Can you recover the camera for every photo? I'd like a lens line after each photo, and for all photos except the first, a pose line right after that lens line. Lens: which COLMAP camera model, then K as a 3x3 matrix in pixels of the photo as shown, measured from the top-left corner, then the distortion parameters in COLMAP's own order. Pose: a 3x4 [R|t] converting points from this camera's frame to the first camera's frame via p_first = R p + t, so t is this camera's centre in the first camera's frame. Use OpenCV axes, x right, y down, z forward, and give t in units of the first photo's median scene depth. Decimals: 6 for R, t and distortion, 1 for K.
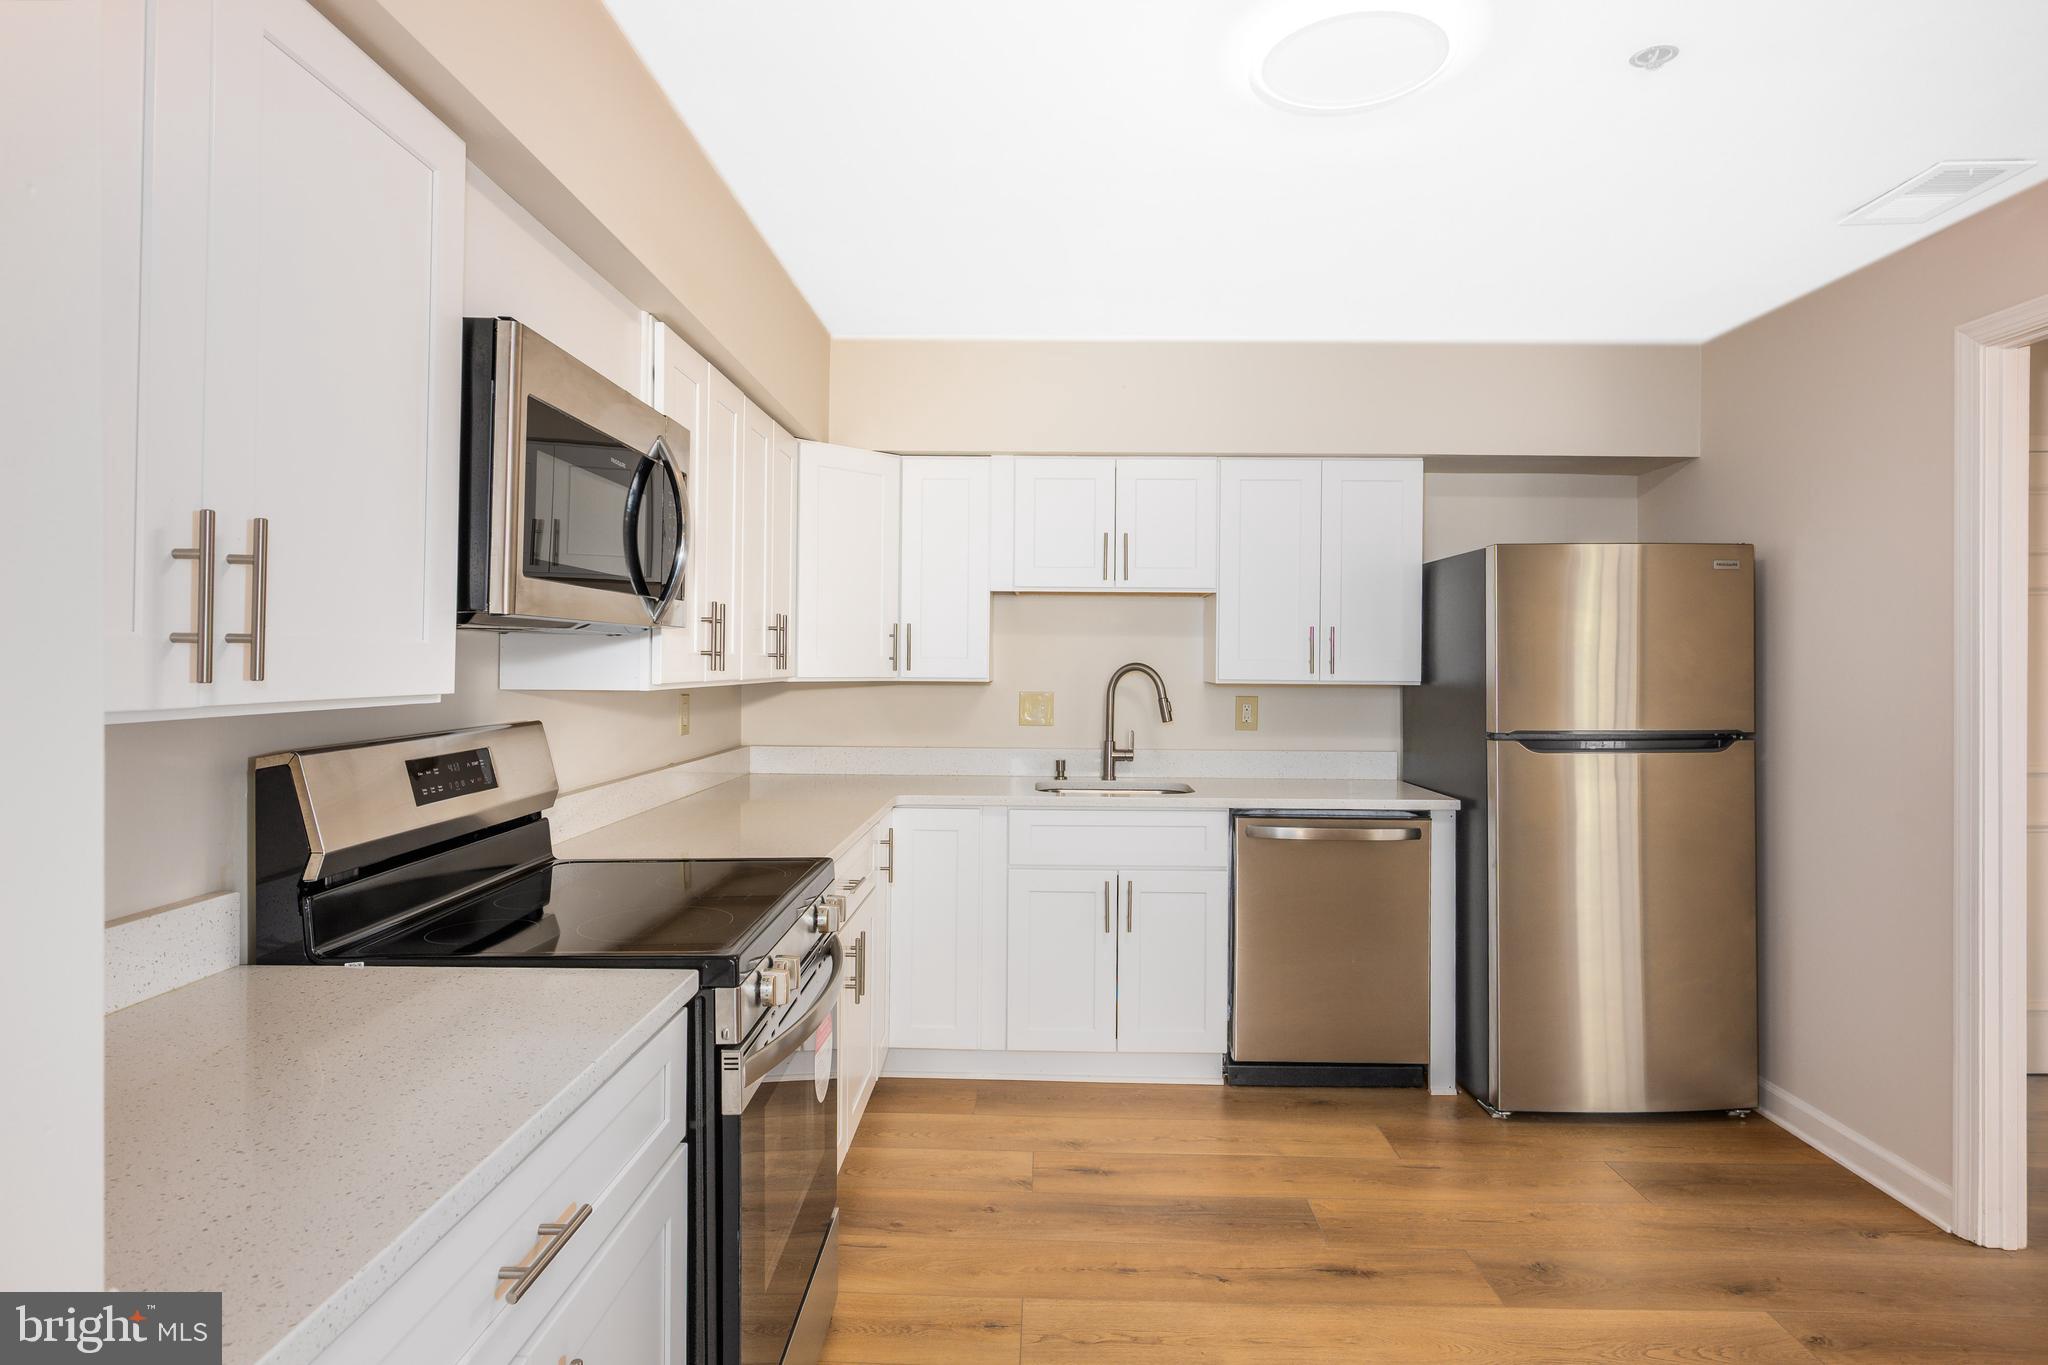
lens RADIAL K [[1136.3, 0, 1022.2], [0, 1136.3, 650.2], [0, 0, 1]] dist [-0.002775, -0.000023]
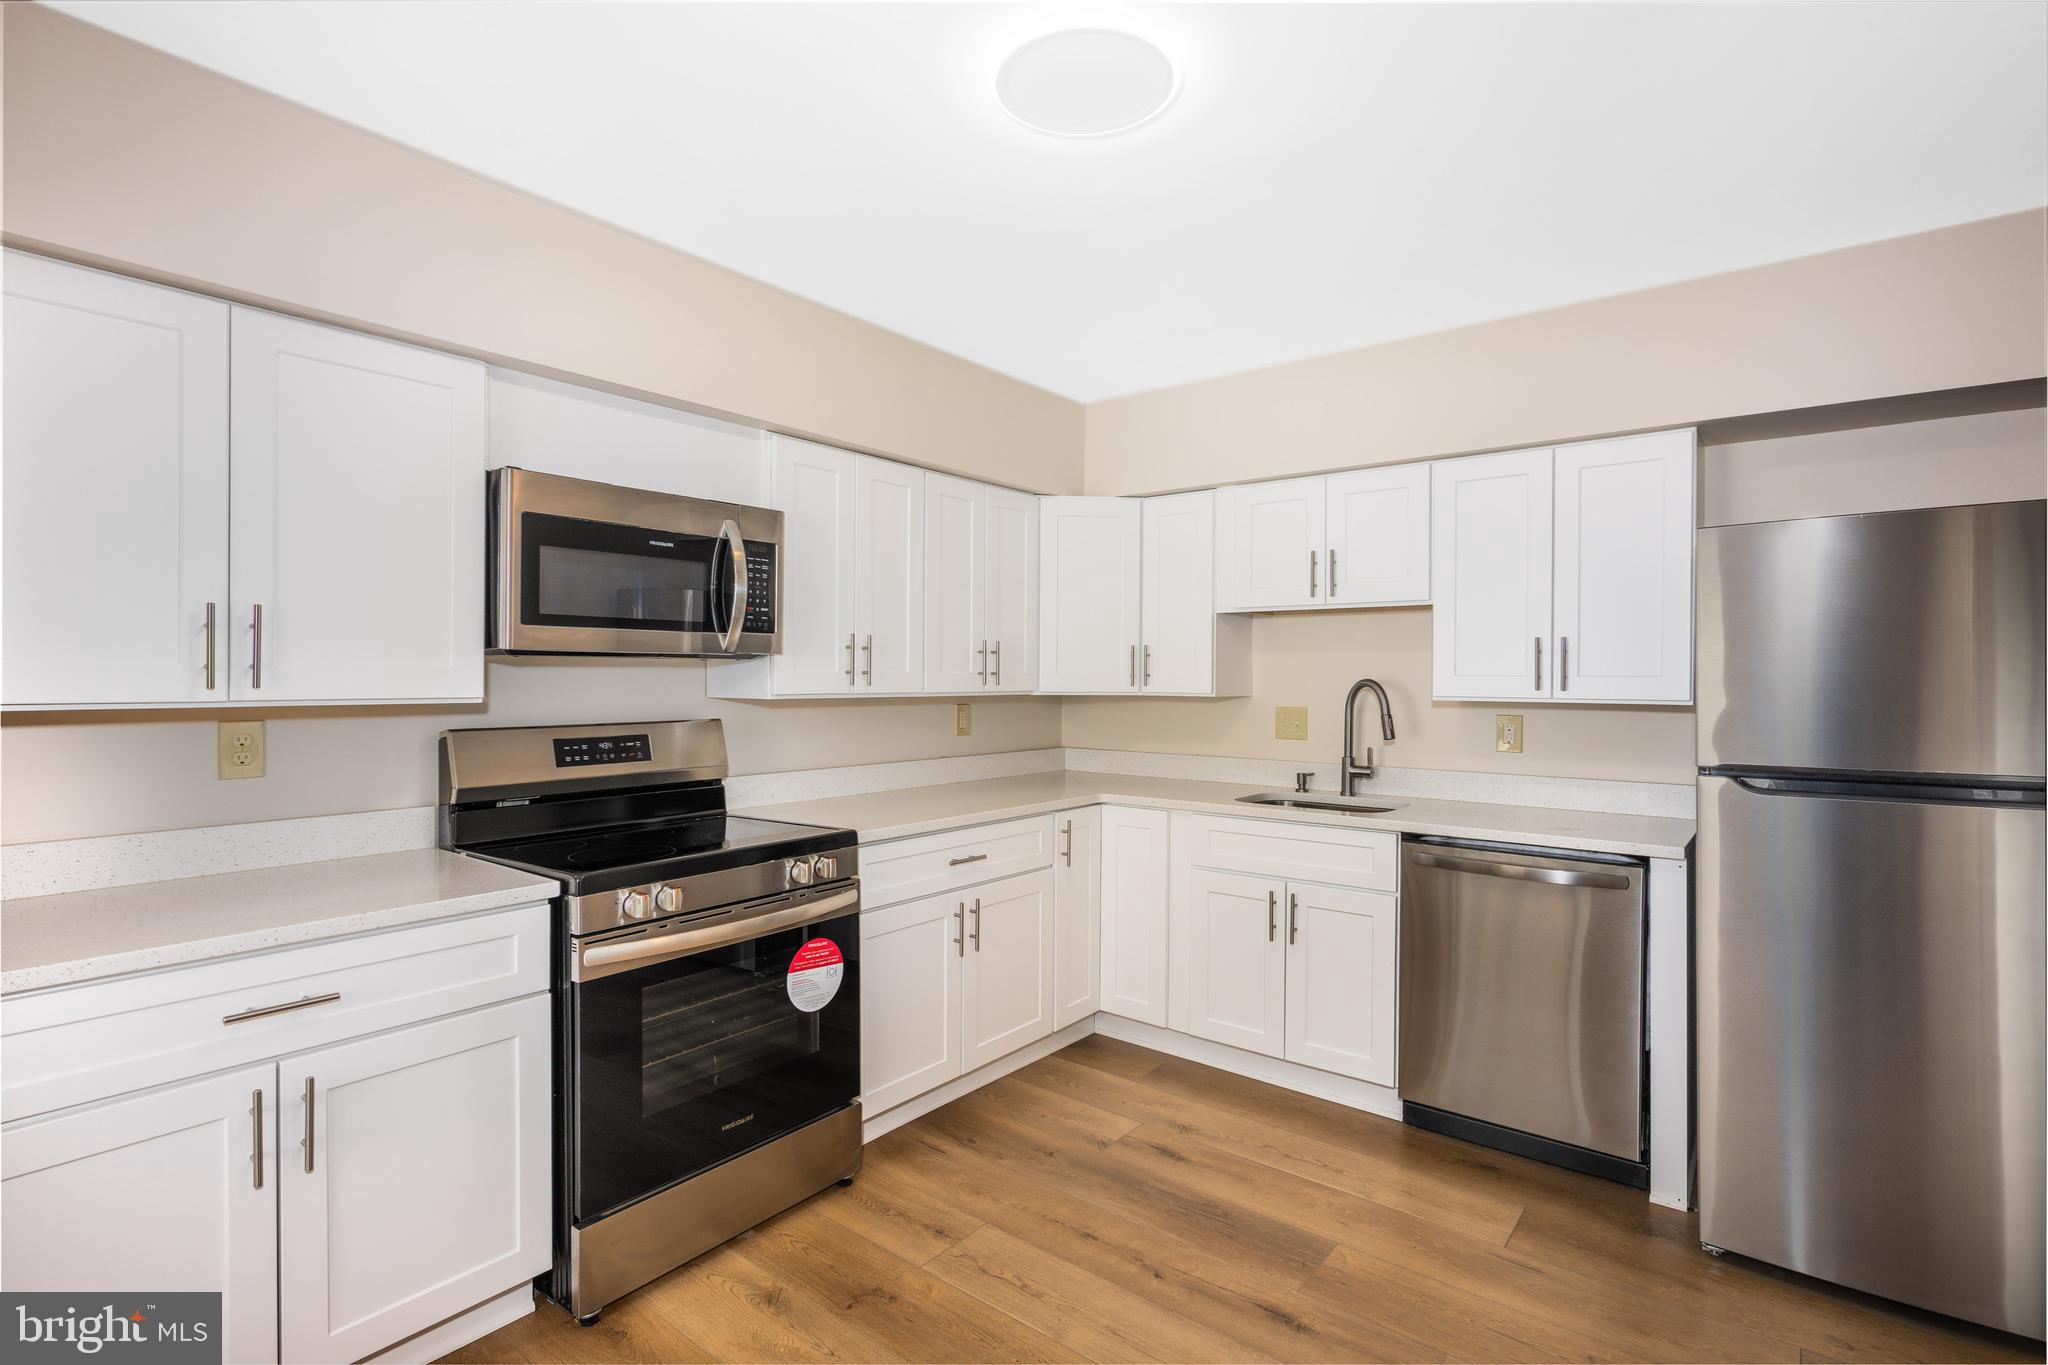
lens RADIAL K [[991.2, 0, 1008.0], [0, 991.2, 671.7], [0, 0, 1]] dist [0.000244, 0.000034]
pose [[0.786379, -0.005287, -0.617721, 0.496404], [0.007287, 0.999973, 0.000719, 0.002313], [0.617701, -0.005067, 0.786397, 0.164148]]
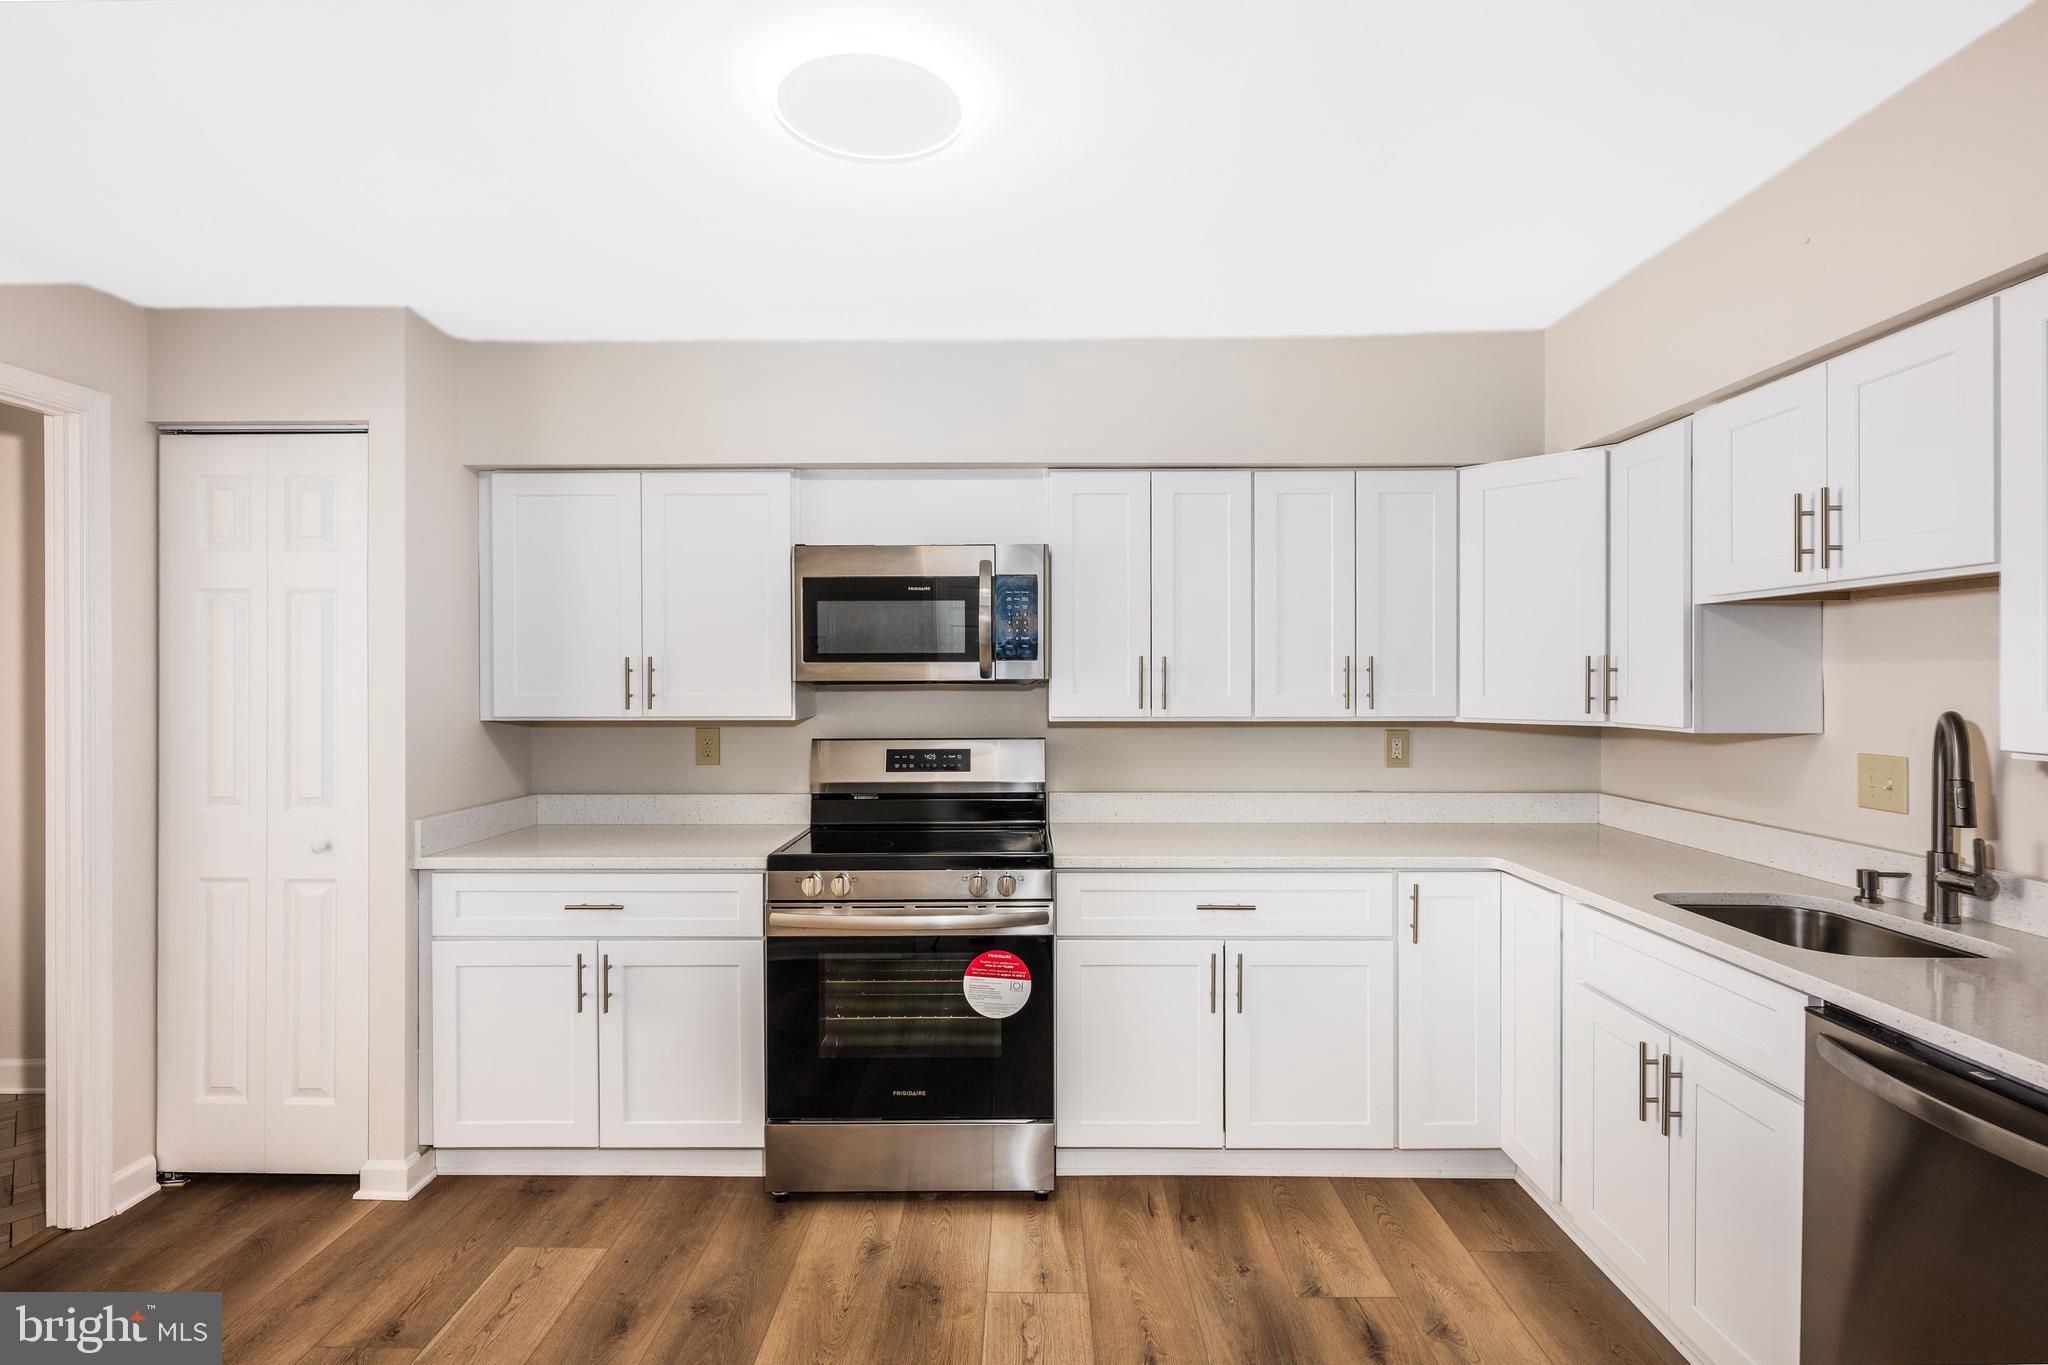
lens RADIAL K [[991.2, 0, 1008.0], [0, 991.2, 671.7], [0, 0, 1]] dist [0.000244, 0.000034]
pose [[-0.004095, -0.012705, -0.999911, 0.731602], [0.013772, 0.999824, -0.012760, -0.010271], [0.999897, -0.013824, -0.003920, 0.714238]]
